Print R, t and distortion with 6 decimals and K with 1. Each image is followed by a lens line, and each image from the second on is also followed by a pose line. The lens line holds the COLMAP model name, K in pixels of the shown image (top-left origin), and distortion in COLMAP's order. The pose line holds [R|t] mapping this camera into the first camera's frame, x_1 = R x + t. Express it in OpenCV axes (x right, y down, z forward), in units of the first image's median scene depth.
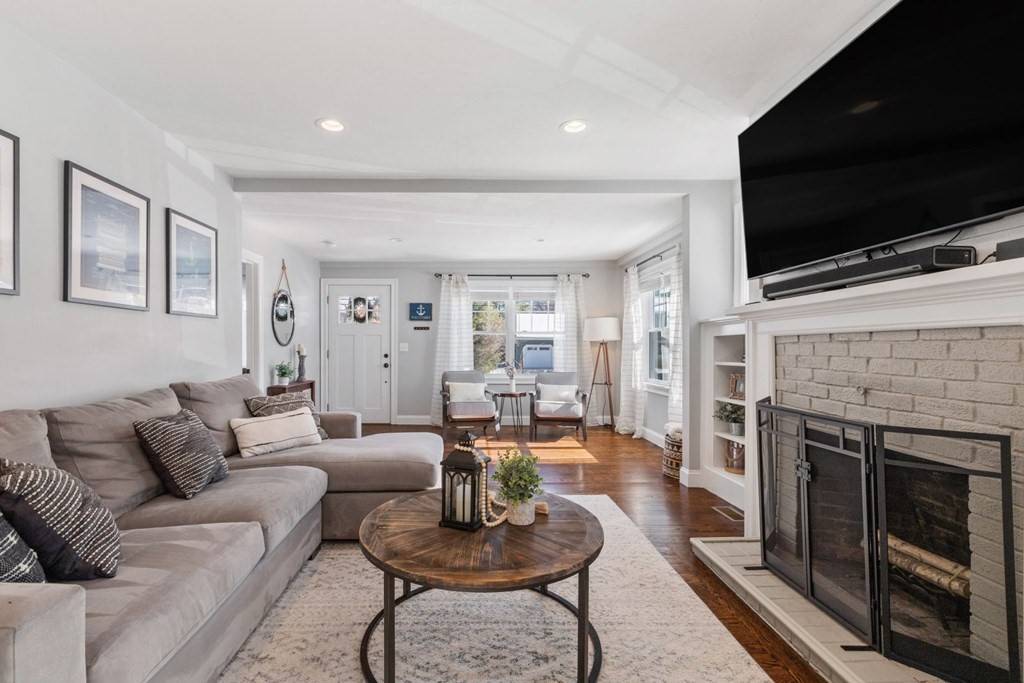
lens RADIAL K [[465.1, 0, 470.9], [0, 465.1, 336.8], [0, 0, 1]] dist [0.002543, 0.000060]
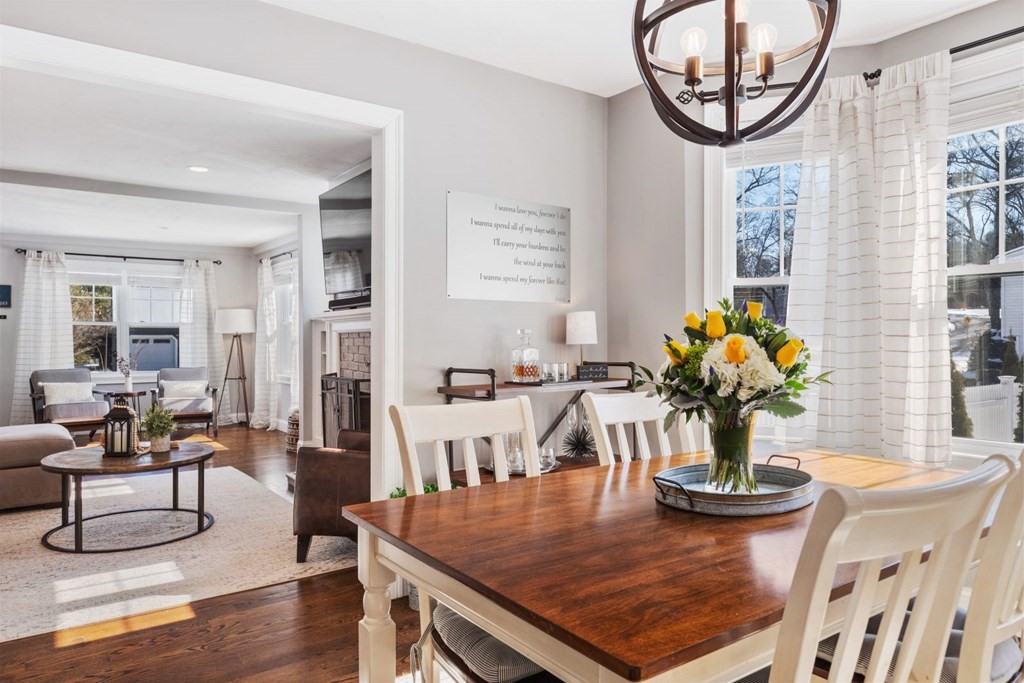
lens RADIAL K [[669.7, 0, 508.9], [0, 669.7, 343.2], [0, 0, 1]] dist [0.001028, -0.002696]
pose [[0.804465, -0.008361, 0.593941, -0.081485], [-0.009800, 0.999578, 0.027345, -0.013670], [-0.593919, -0.027818, 0.804044, -0.432679]]
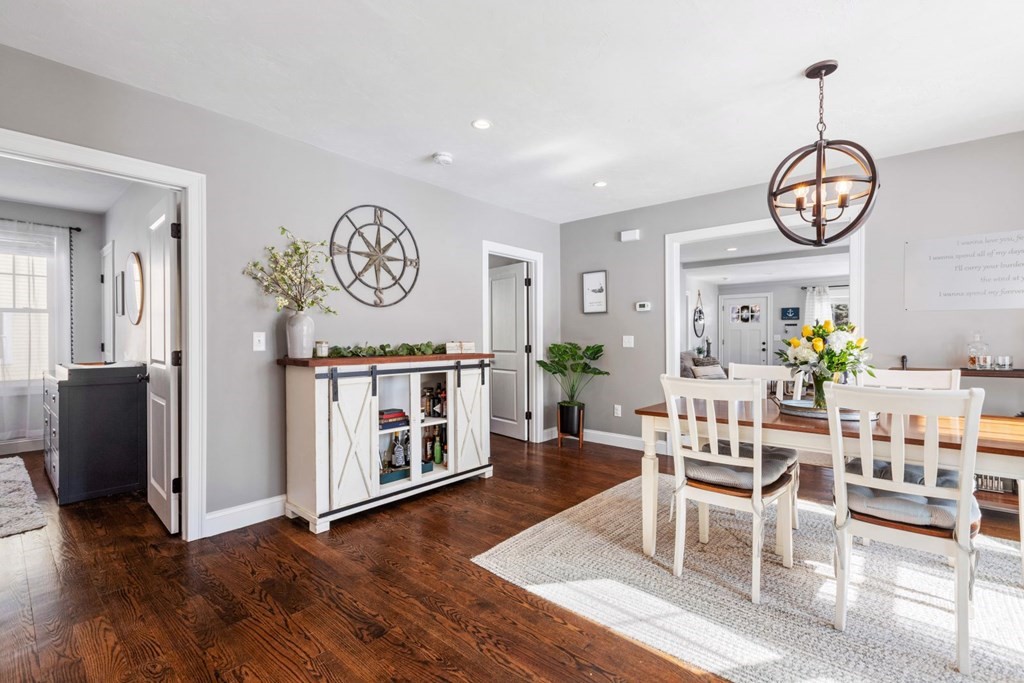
lens RADIAL K [[465.1, 0, 509.1], [0, 465.1, 344.0], [0, 0, 1]] dist [0.002543, 0.000060]
pose [[0.757230, 0.008511, -0.653093, 0.185909], [0.016421, 0.999351, 0.032063, -0.020242], [0.652942, -0.035004, 0.756599, -0.714882]]
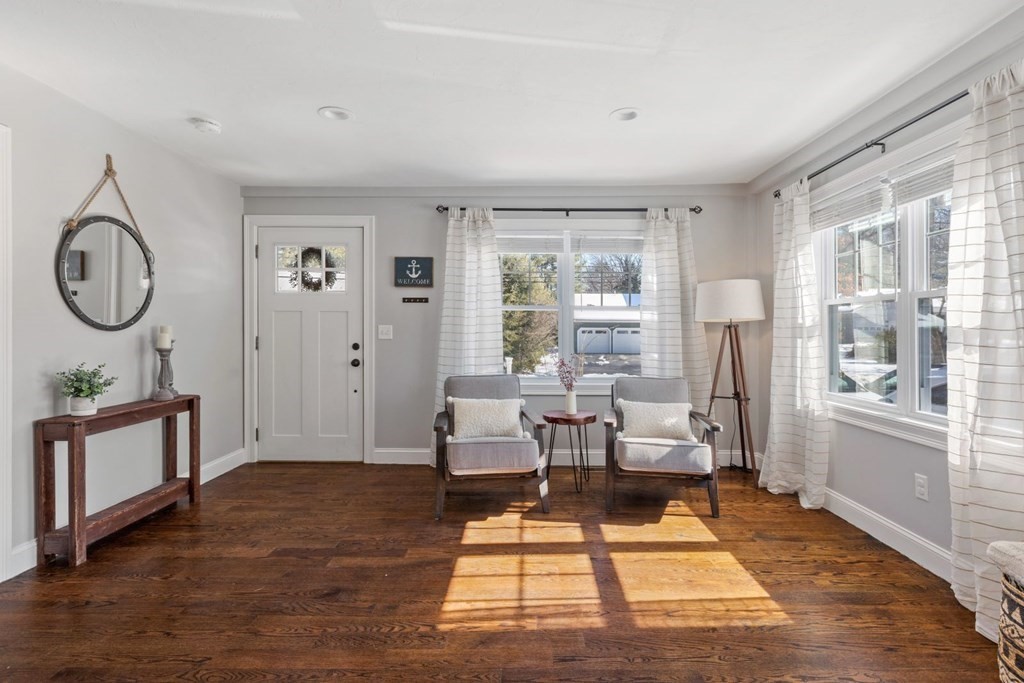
lens RADIAL K [[465.1, 0, 505.8], [0, 465.1, 300.9], [0, 0, 1]] dist [0.002543, 0.000060]
pose [[0.999352, -0.000528, -0.035987, 0.030791], [-0.000895, 0.999219, -0.039508, 0.006303], [0.035980, 0.039515, 0.998571, 0.427768]]
